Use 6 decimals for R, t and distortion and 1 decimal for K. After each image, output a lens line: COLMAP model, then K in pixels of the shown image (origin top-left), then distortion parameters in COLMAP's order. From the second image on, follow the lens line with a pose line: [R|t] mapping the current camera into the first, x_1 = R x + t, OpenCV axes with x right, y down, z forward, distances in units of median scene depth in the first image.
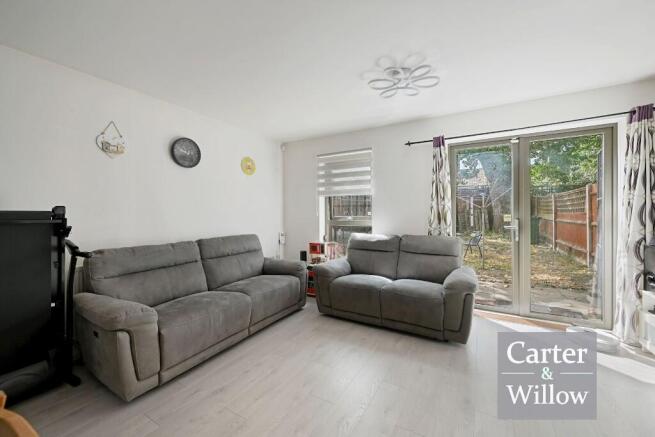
lens RADIAL K [[268.2, 0, 324.4], [0, 268.2, 217.8], [0, 0, 1]] dist [-0.001551, -0.000022]
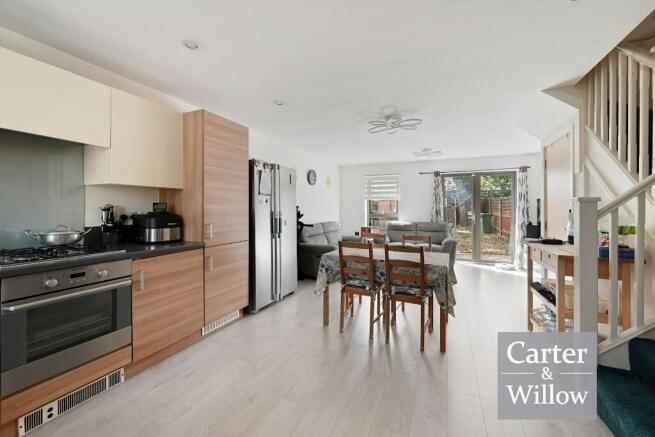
lens RADIAL K [[264.8, 0, 326.4], [0, 264.8, 211.1], [0, 0, 1]] dist [0.000013, -0.000022]
pose [[0.994575, 0.008900, 0.103643, -0.458875], [-0.007573, 0.999884, -0.013191, 0.015075], [-0.103749, 0.012334, 0.994527, -0.666135]]
